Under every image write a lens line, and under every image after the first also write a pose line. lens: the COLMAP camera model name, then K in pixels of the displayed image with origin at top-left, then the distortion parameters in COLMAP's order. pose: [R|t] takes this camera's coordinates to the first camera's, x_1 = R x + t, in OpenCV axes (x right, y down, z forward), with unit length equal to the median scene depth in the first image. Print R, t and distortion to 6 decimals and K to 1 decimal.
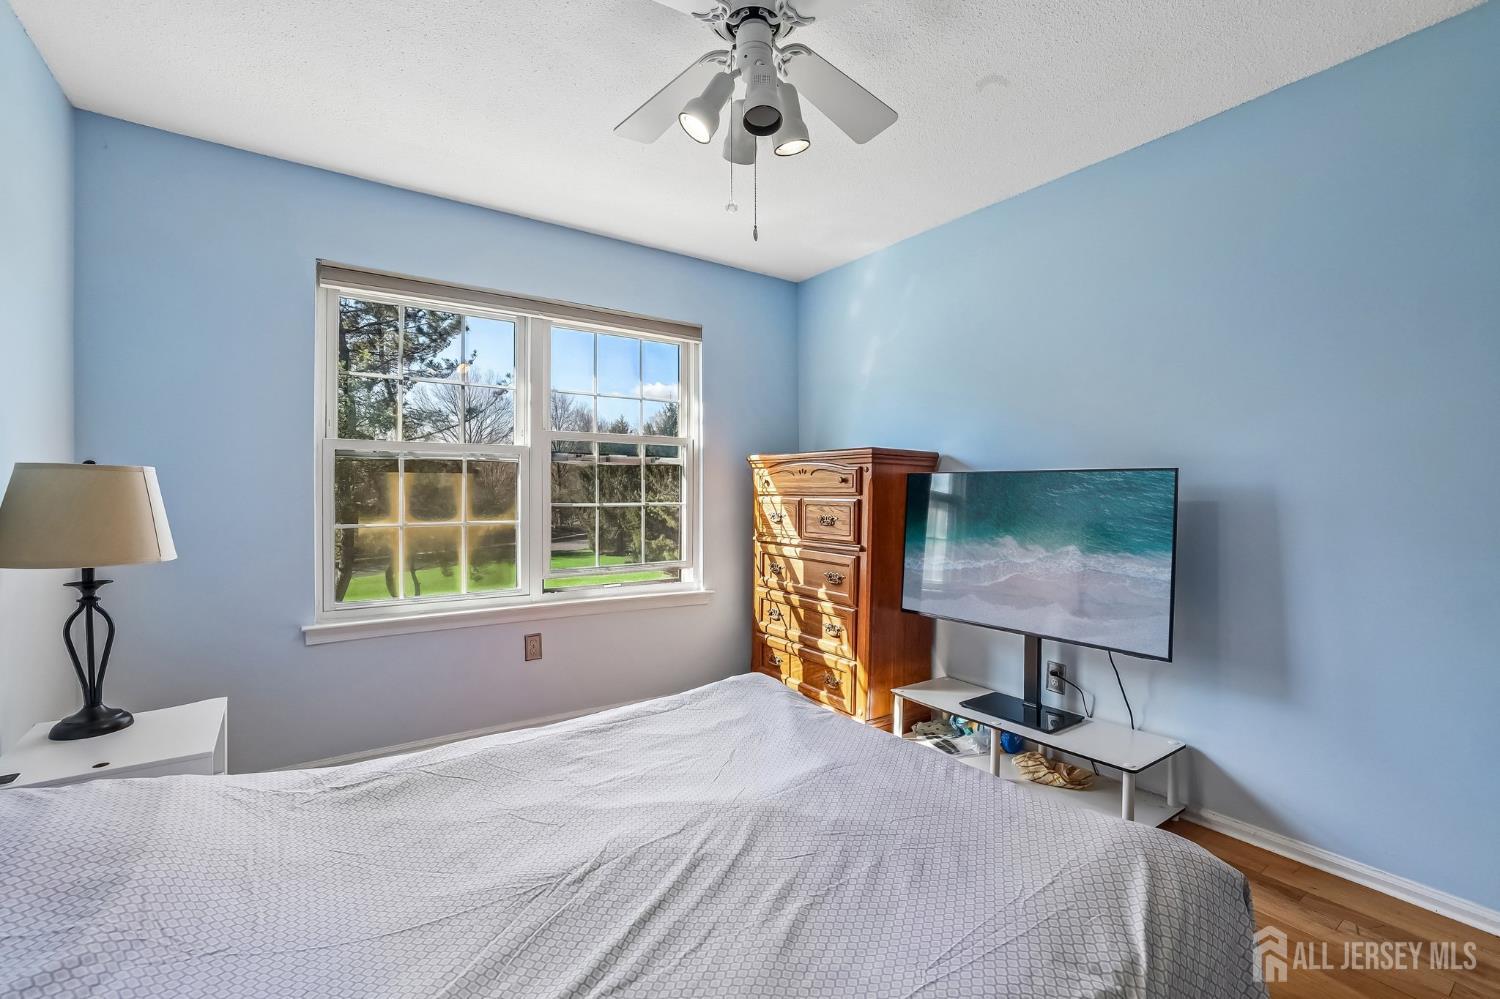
lens RADIAL K [[650.4, 0, 742.8], [0, 650.4, 500.0], [0, 0, 1]] dist [-0.013831, 0.000620]
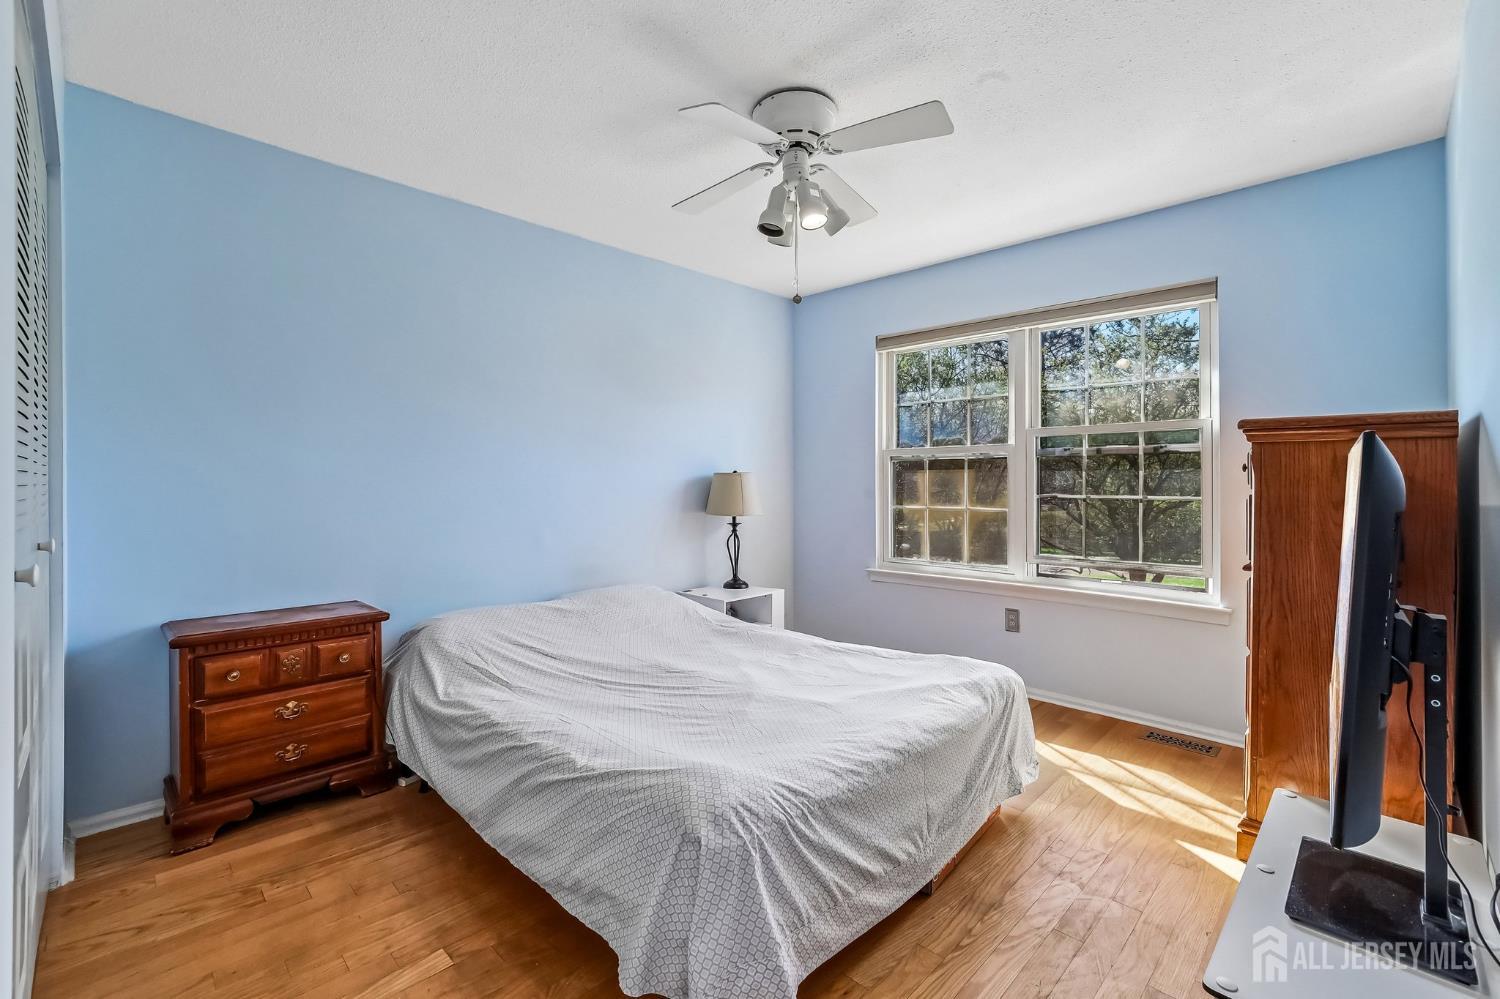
lens RADIAL K [[650.4, 0, 741.8], [0, 650.4, 487.1], [0, 0, 1]] dist [-0.013831, 0.000620]
pose [[0.187828, 0.006593, -0.982180, 0.743796], [-0.009668, 0.999941, 0.004863, -0.008250], [0.982154, 0.008582, 0.187881, 0.335765]]
